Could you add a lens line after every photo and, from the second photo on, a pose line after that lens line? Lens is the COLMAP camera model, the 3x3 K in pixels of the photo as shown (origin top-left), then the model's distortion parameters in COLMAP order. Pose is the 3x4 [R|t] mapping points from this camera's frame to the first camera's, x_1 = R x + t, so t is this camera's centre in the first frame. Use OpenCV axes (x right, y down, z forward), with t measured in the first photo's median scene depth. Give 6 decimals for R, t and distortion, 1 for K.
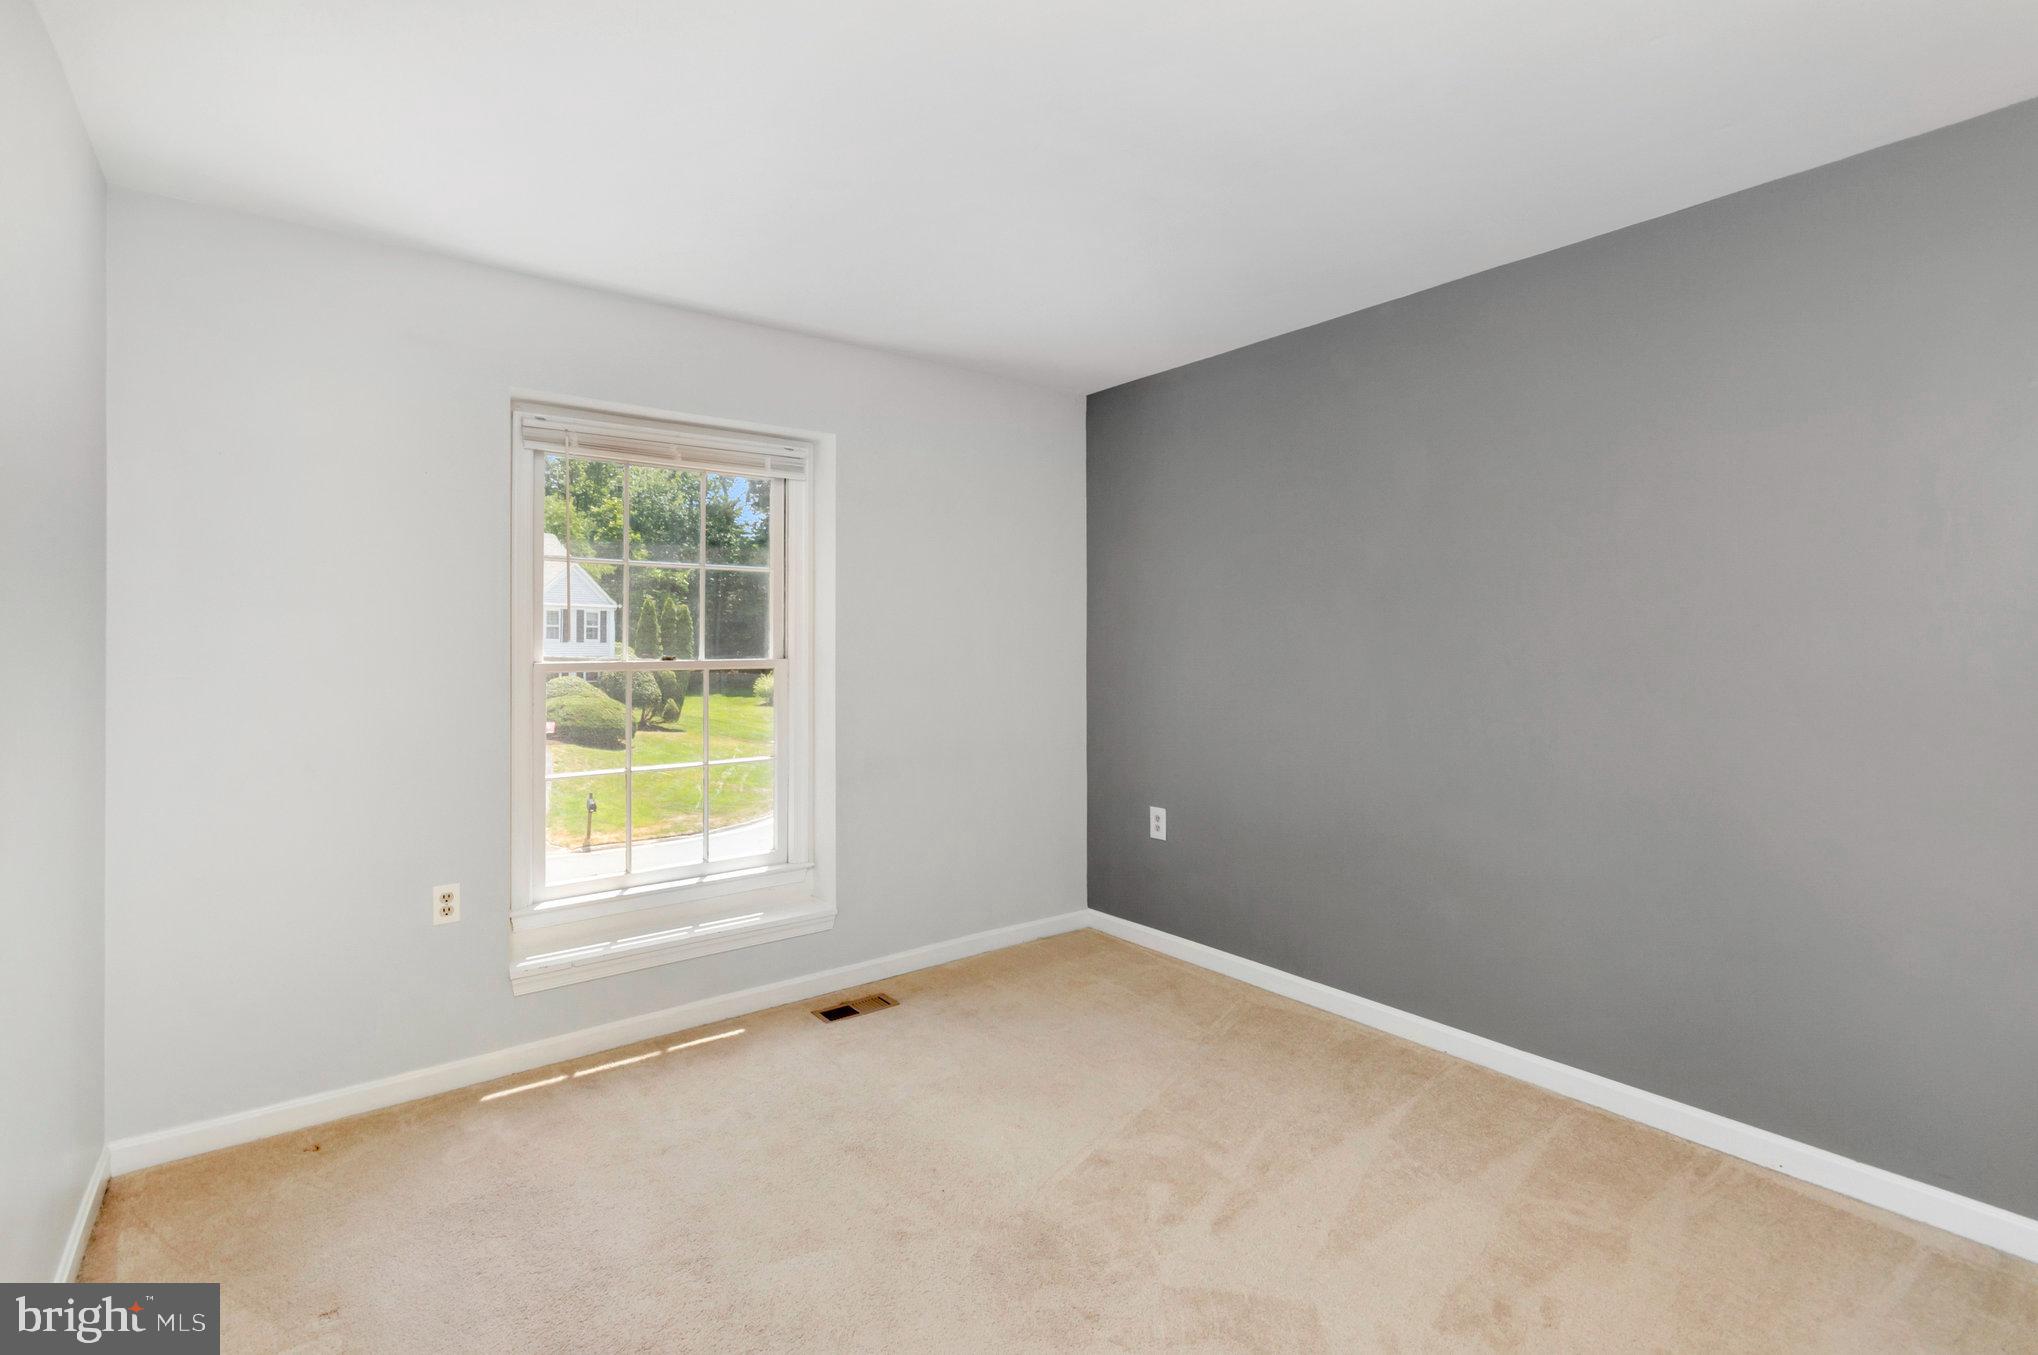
lens RADIAL K [[943.2, 0, 1020.3], [0, 943.2, 633.0], [0, 0, 1]] dist [0.003324, 0.000094]
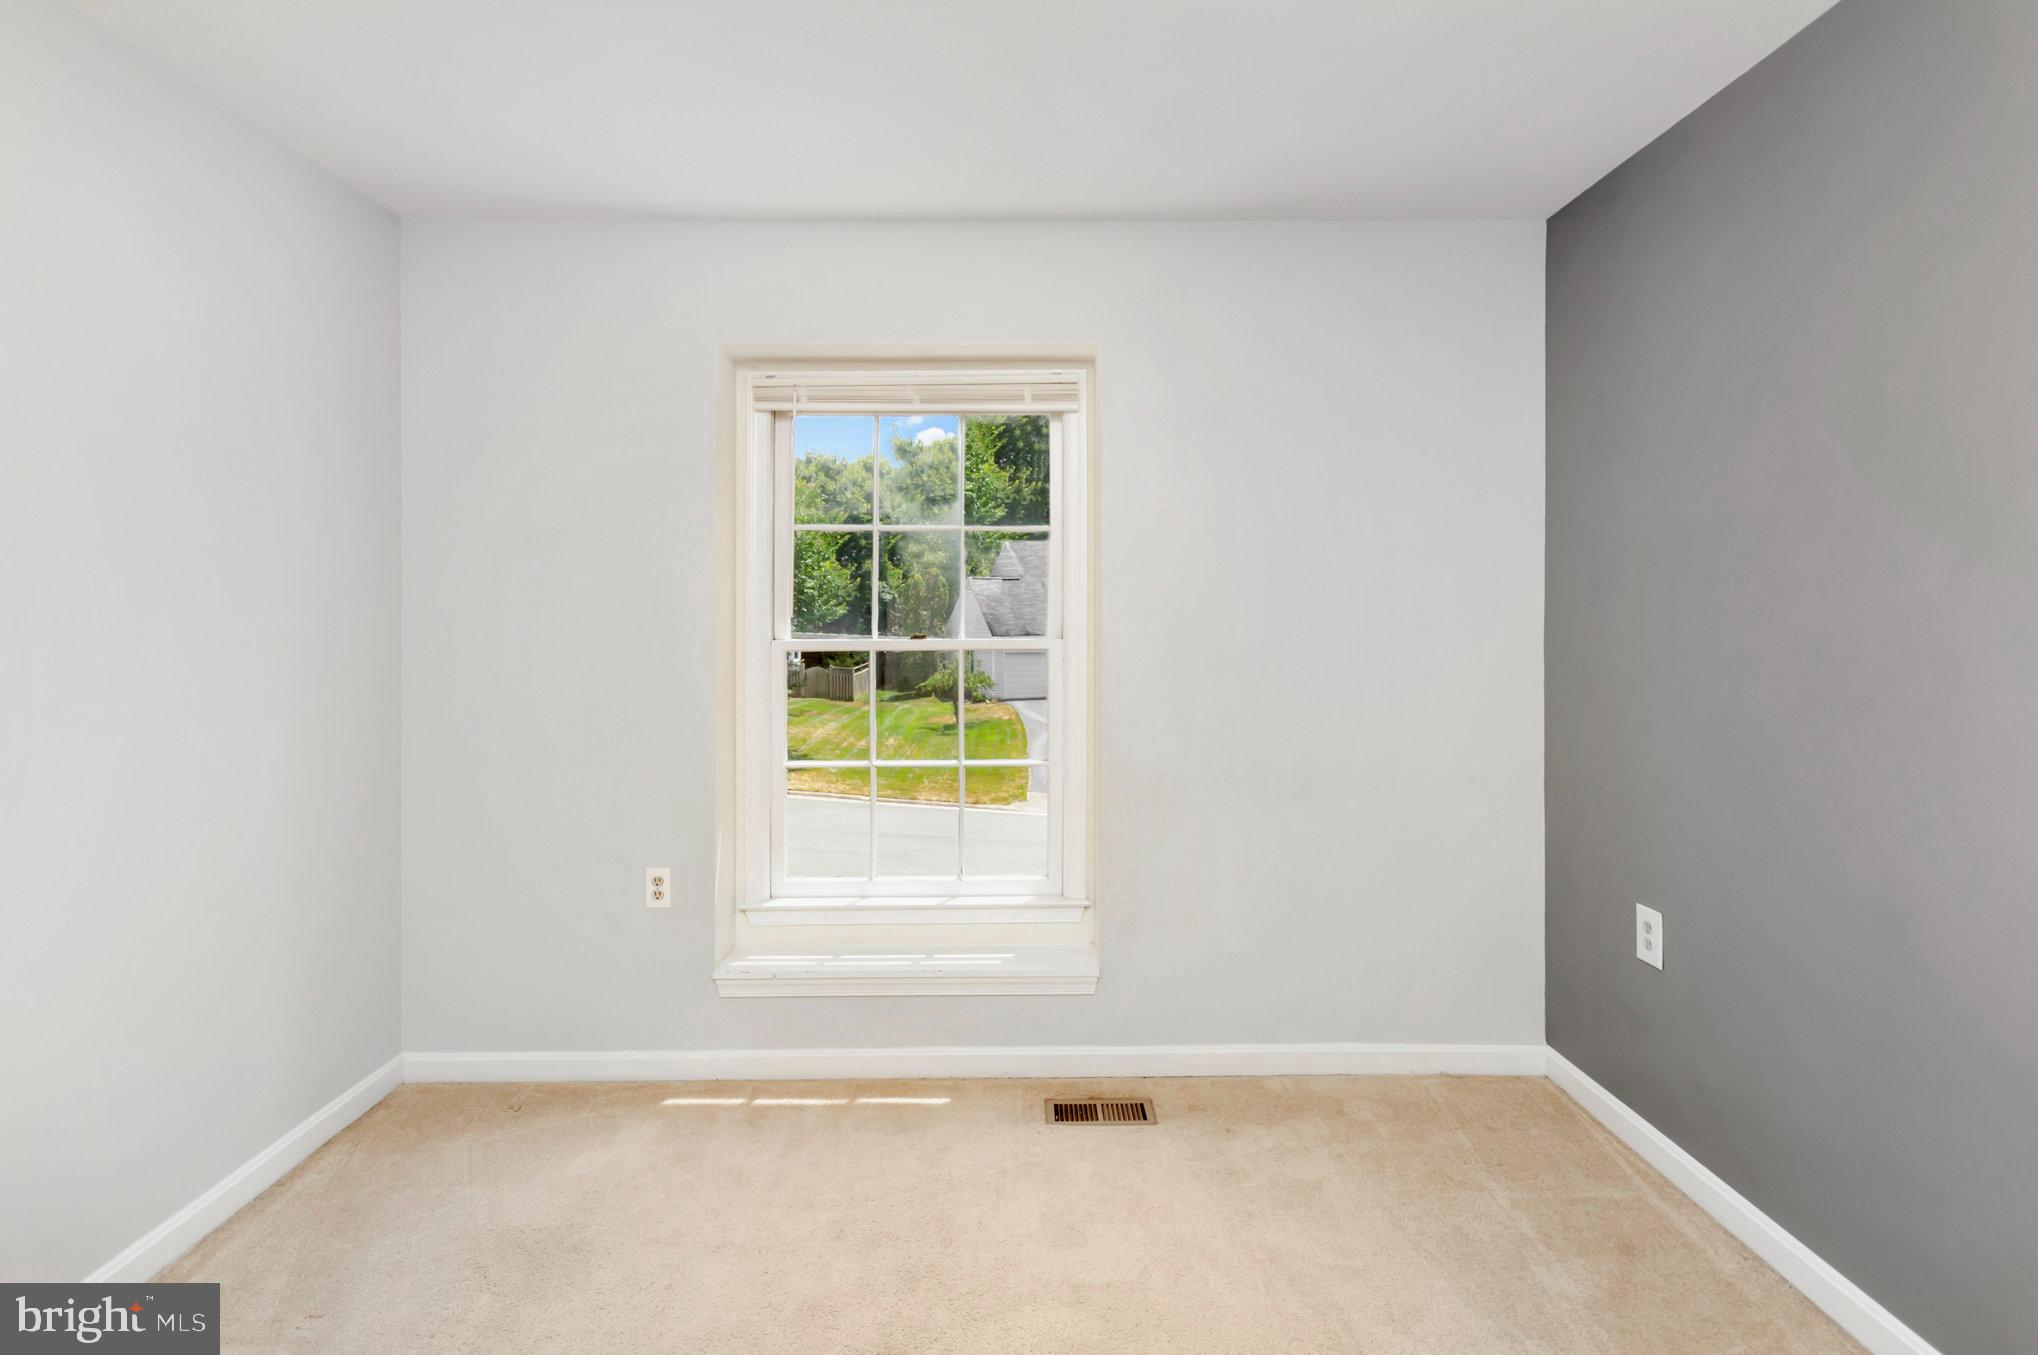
lens RADIAL K [[943.2, 0, 1020.3], [0, 943.2, 633.0], [0, 0, 1]] dist [0.003324, 0.000094]
pose [[0.789693, 0.002830, -0.613495, 0.230261], [0.006513, 0.999894, 0.012996, 0.012406], [0.613467, -0.014258, 0.789591, 0.383831]]
